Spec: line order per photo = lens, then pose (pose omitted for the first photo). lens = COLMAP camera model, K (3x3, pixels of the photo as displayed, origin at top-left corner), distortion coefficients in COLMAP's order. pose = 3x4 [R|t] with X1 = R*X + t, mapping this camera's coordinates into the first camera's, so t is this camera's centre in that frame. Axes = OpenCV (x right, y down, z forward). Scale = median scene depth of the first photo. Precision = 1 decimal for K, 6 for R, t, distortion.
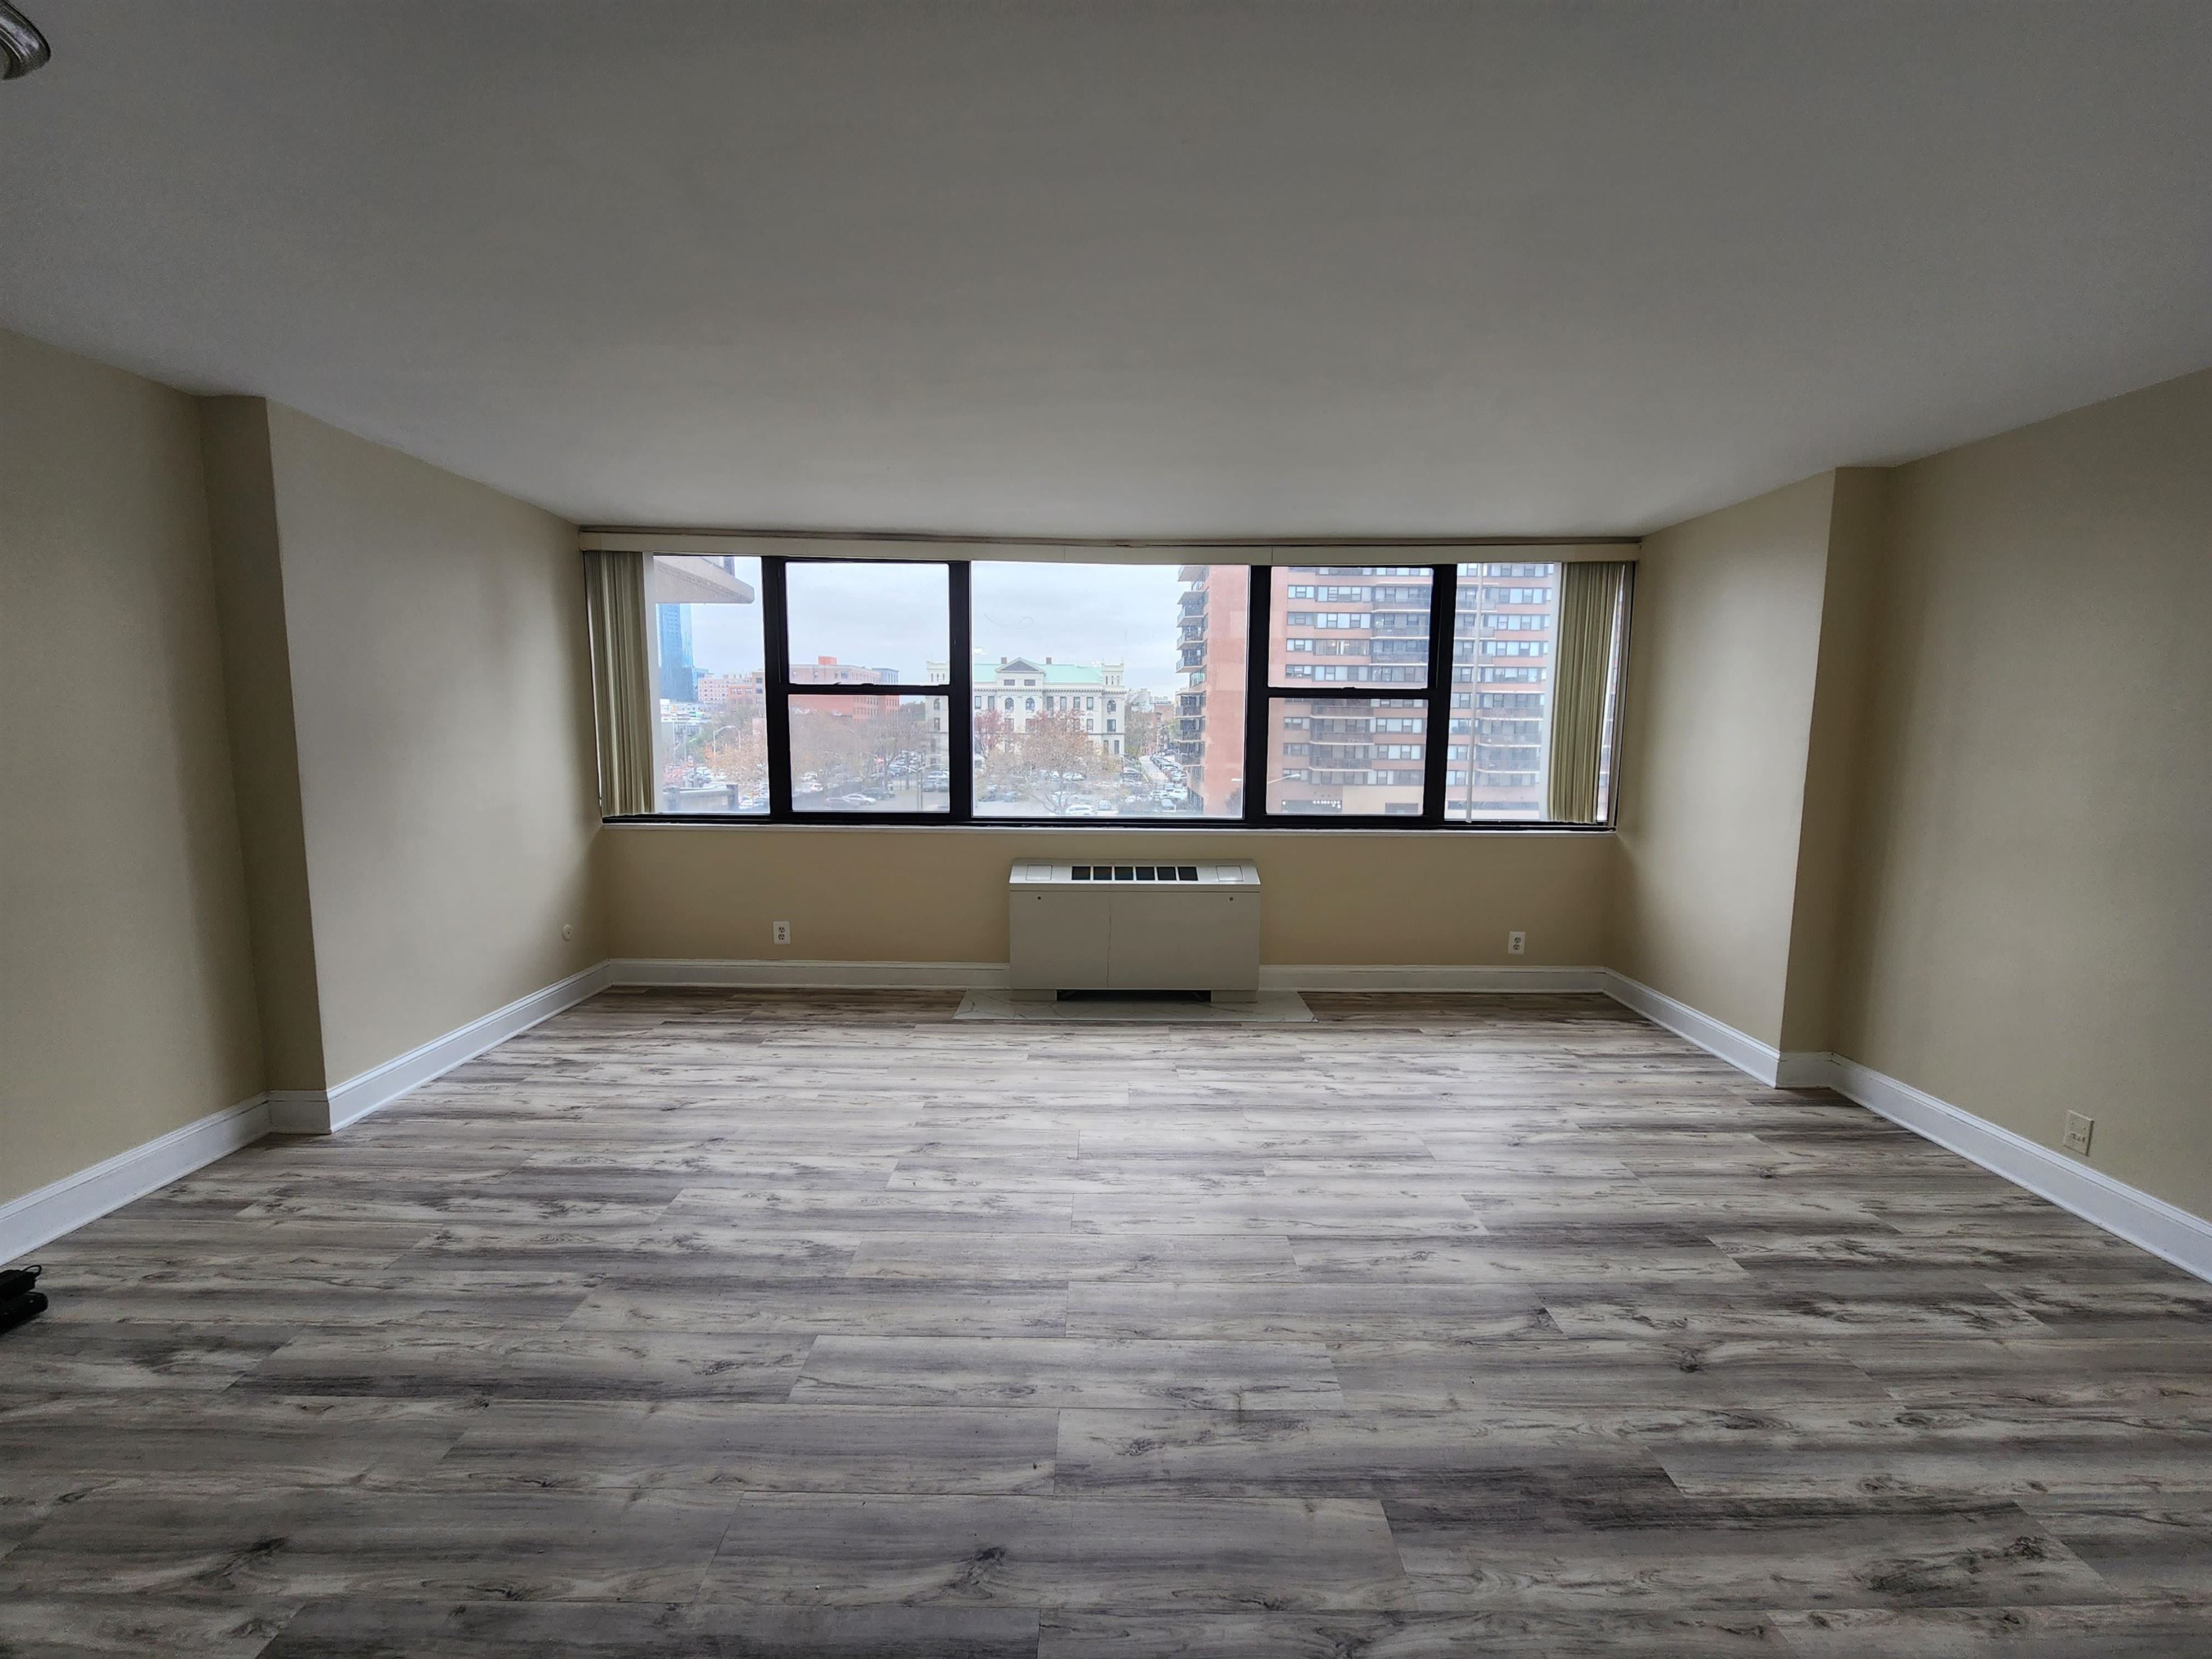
lens RADIAL K [[901.8, 0, 1109.4], [0, 901.8, 827.0], [0, 0, 1]] dist [0.002362, -0.000697]
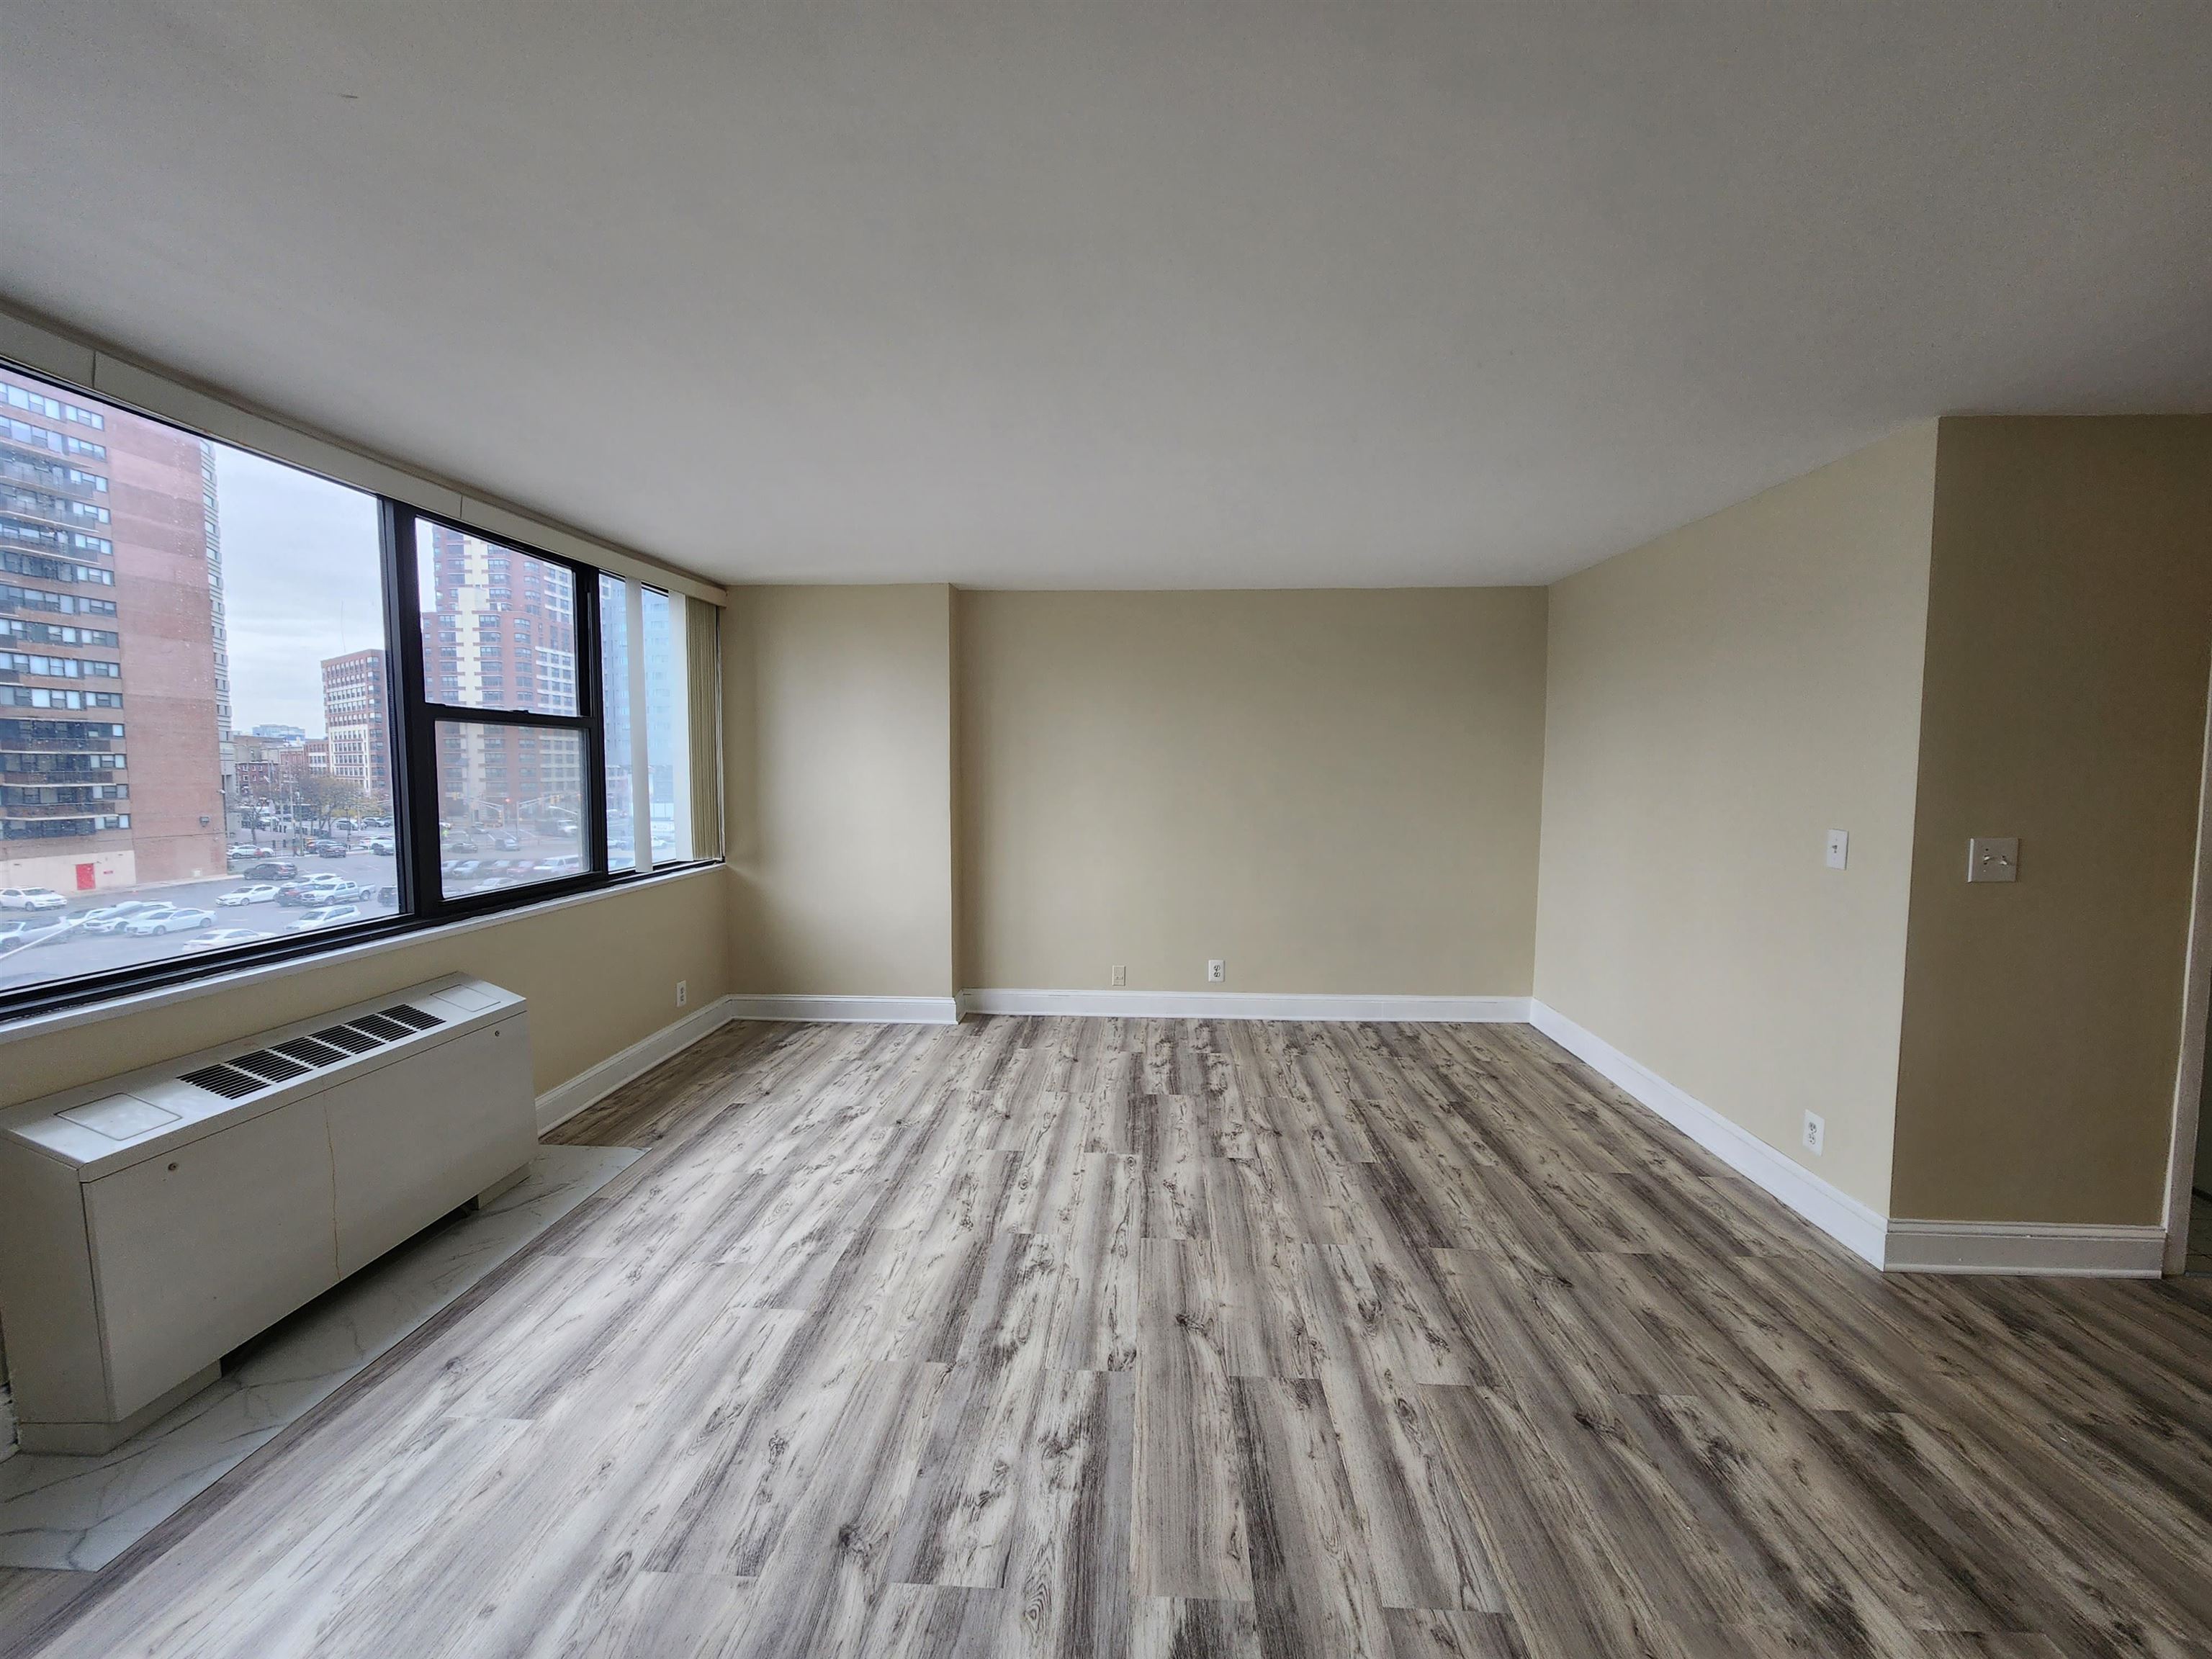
lens RADIAL K [[901.8, 0, 1109.4], [0, 901.8, 827.0], [0, 0, 1]] dist [0.002362, -0.000697]
pose [[0.053809, -0.075447, 0.995697, -0.710386], [0.111367, 0.991374, 0.069101, -0.093530], [-0.992322, 0.107169, 0.061747, 0.777774]]
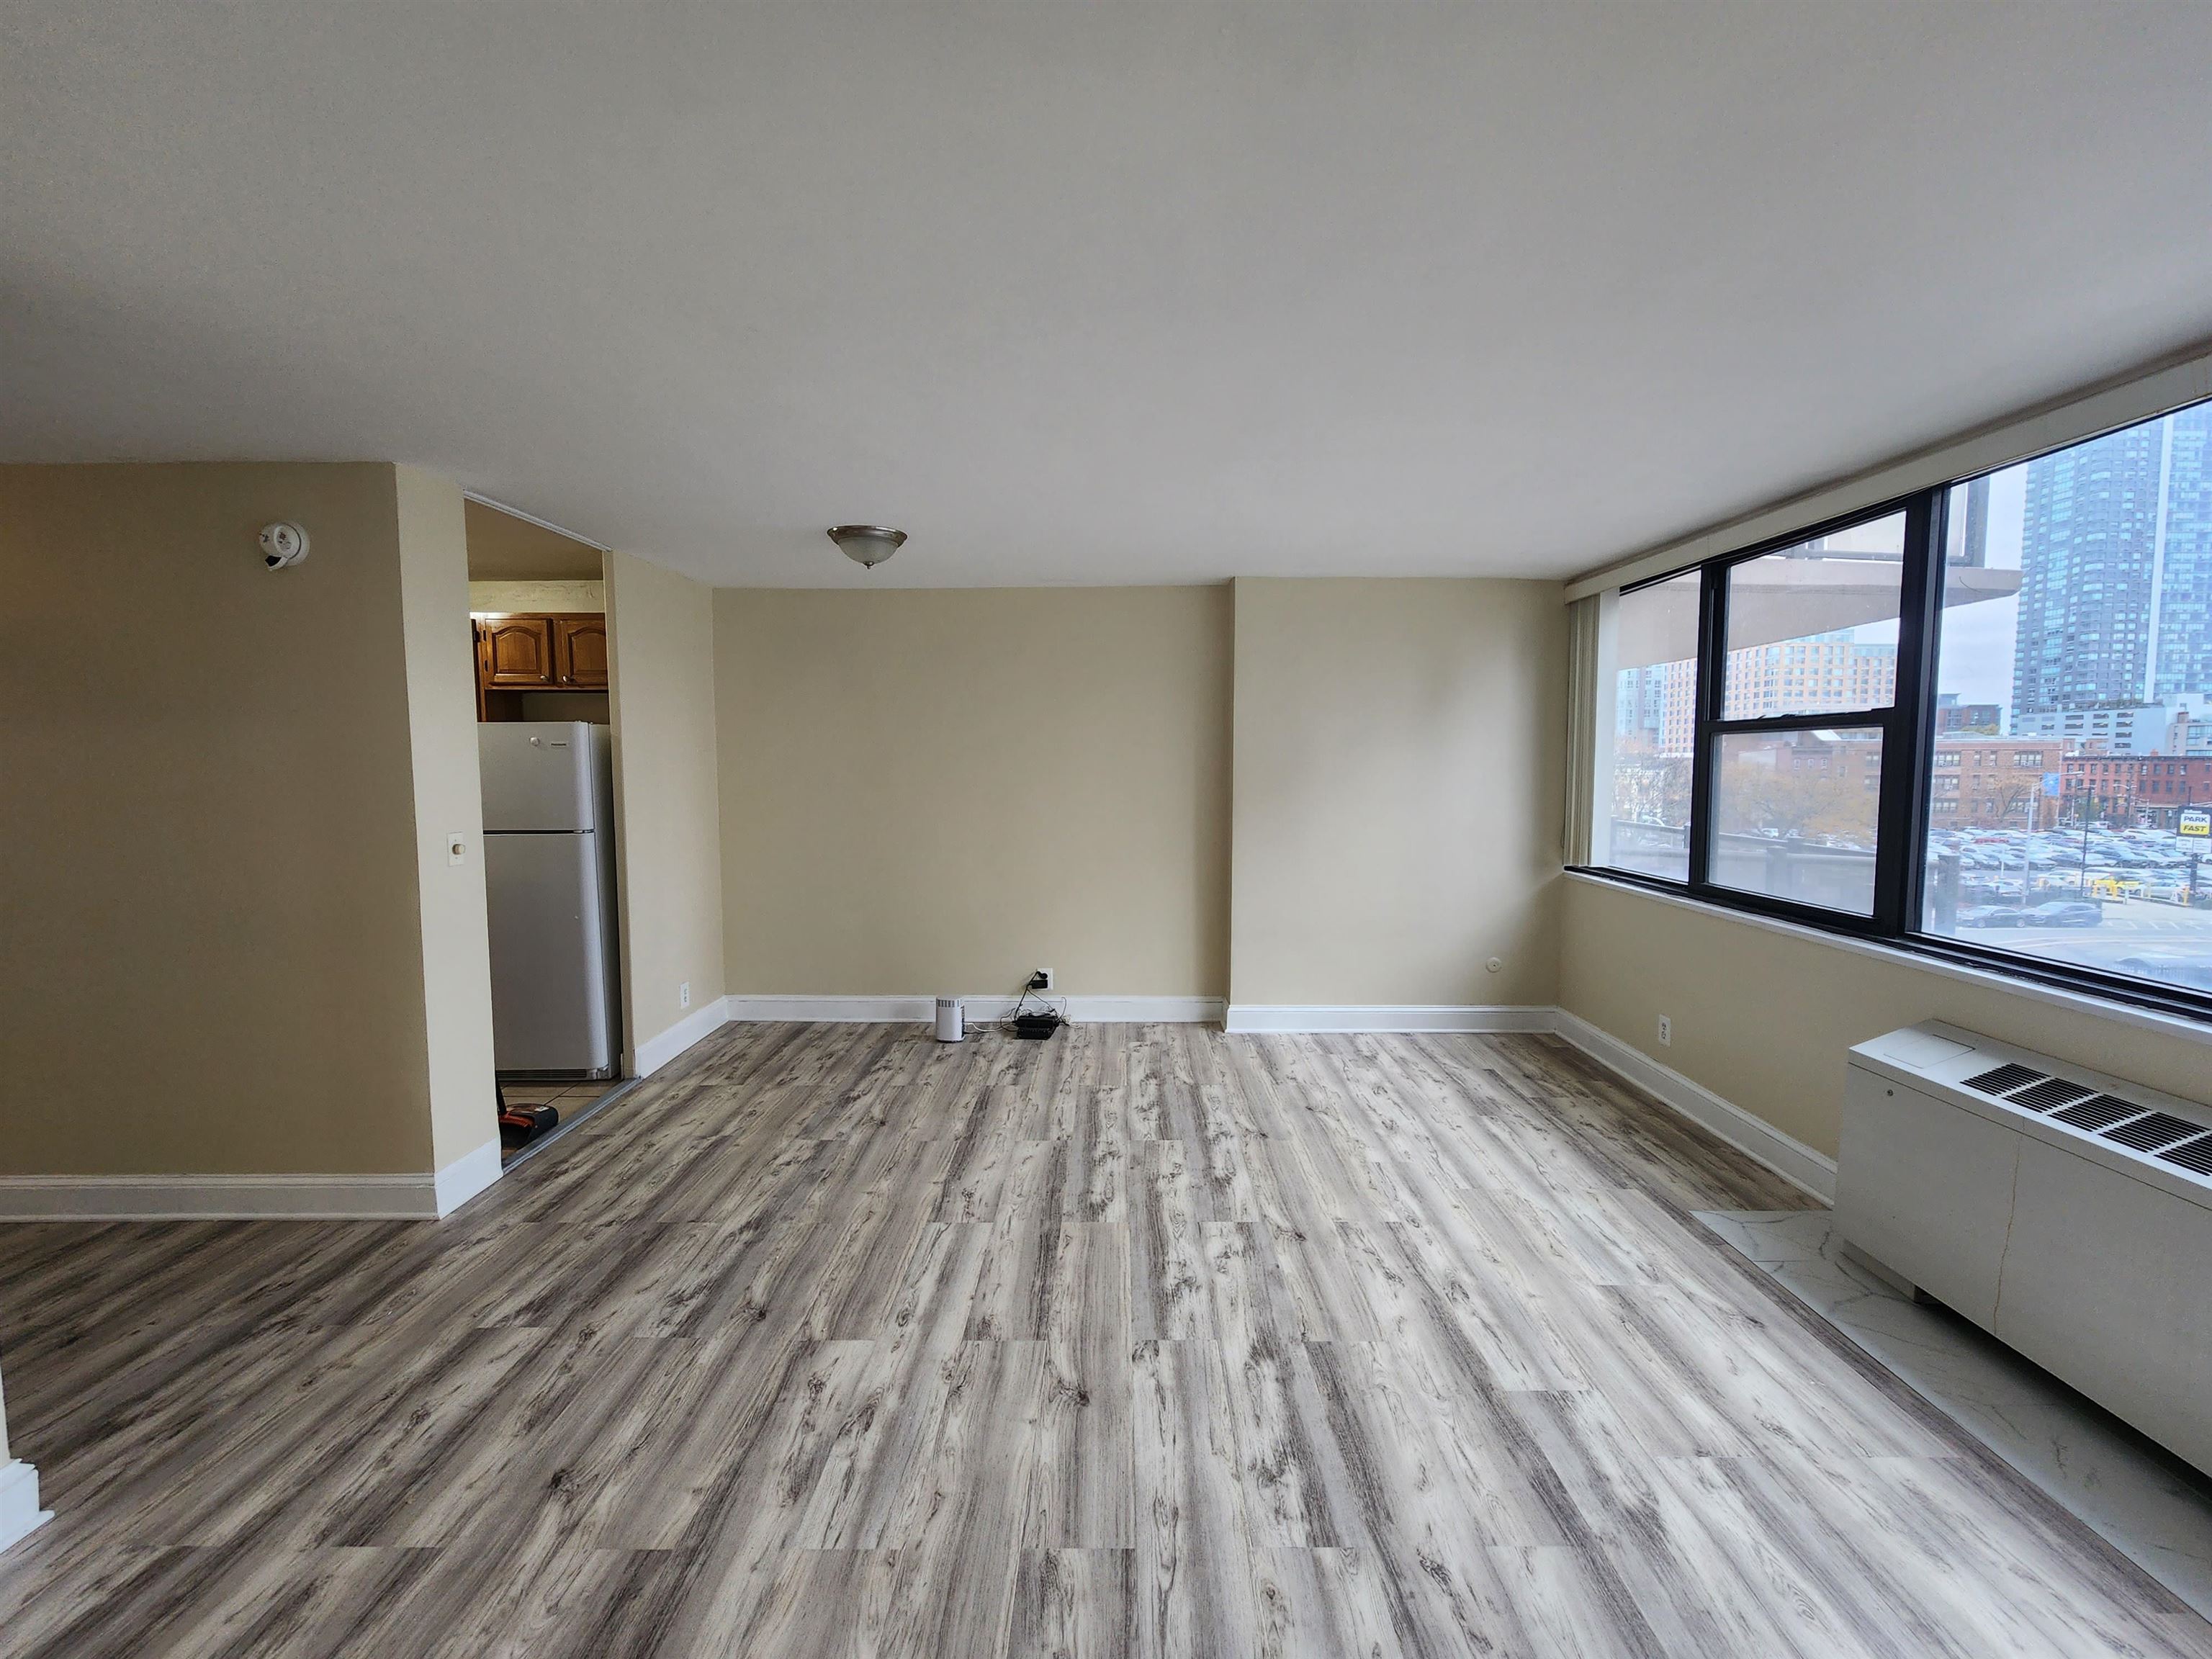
lens RADIAL K [[901.8, 0, 1109.4], [0, 901.8, 827.0], [0, 0, 1]] dist [0.002362, -0.000697]
pose [[-0.014331, 0.061641, -0.997995, 0.698151], [-0.111324, 0.991794, 0.062856, -0.093479], [0.993681, 0.112002, -0.007352, 0.785245]]
